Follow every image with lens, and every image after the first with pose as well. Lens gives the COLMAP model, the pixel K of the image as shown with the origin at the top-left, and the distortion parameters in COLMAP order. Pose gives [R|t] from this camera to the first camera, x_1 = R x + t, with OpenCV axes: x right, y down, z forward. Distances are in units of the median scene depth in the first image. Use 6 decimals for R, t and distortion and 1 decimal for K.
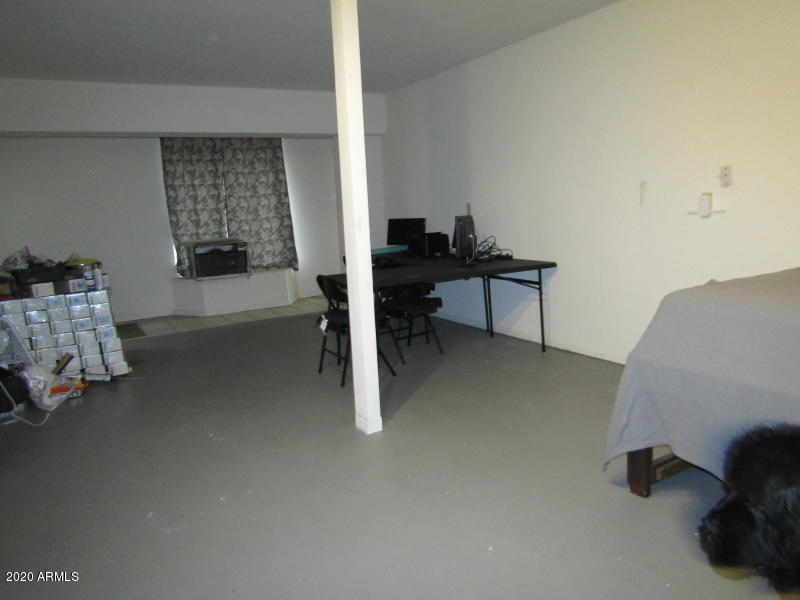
lens RADIAL K [[581.5, 0, 400.0], [0, 581.5, 300.0], [0, 0, 1]] dist [0.013452, 0.002021]
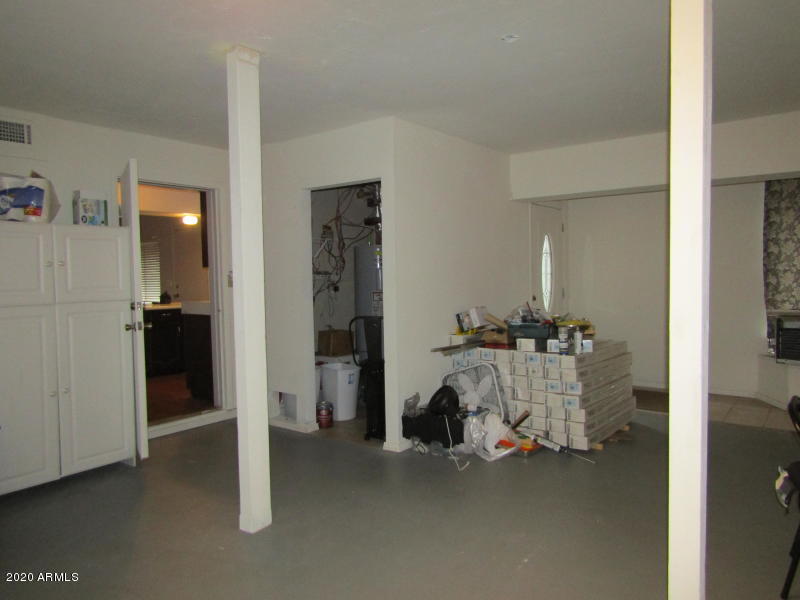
lens RADIAL K [[581.5, 0, 400.0], [0, 581.5, 300.0], [0, 0, 1]] dist [0.013452, 0.002021]
pose [[0.398792, 0.099100, -0.911671, 0.147106], [-0.165674, 0.985571, 0.034662, -0.059132], [0.901952, 0.137217, 0.409456, 0.226035]]
